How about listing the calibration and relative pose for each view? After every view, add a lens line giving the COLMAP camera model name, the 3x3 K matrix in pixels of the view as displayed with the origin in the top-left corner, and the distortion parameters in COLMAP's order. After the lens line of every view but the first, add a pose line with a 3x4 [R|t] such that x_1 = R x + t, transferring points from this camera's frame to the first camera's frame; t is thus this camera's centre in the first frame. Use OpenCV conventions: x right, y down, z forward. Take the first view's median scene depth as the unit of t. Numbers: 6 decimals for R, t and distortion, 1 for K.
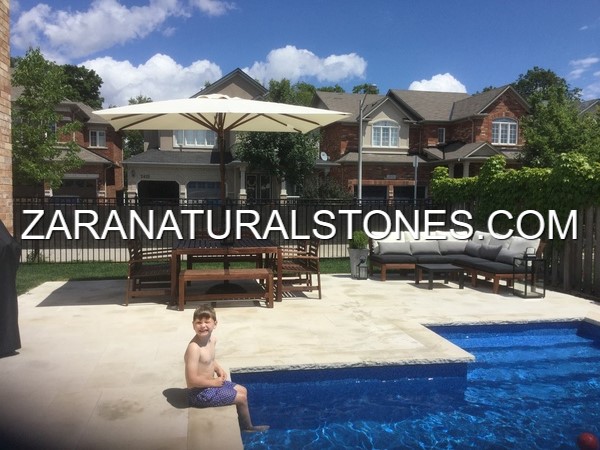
lens RADIAL K [[543.7, 0, 300.0], [0, 543.7, 225.0], [0, 0, 1]] dist [0.121845, -0.208204]
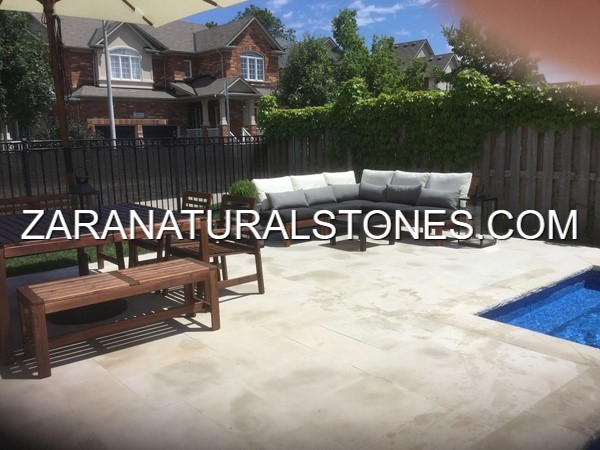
lens RADIAL K [[543.7, 0, 300.0], [0, 543.7, 225.0], [0, 0, 1]] dist [0.121845, -0.208204]
pose [[0.871490, -0.111330, 0.477609, -0.047642], [0.061604, 0.991029, 0.118600, -0.002922], [-0.486528, -0.073936, 0.870531, 0.098726]]
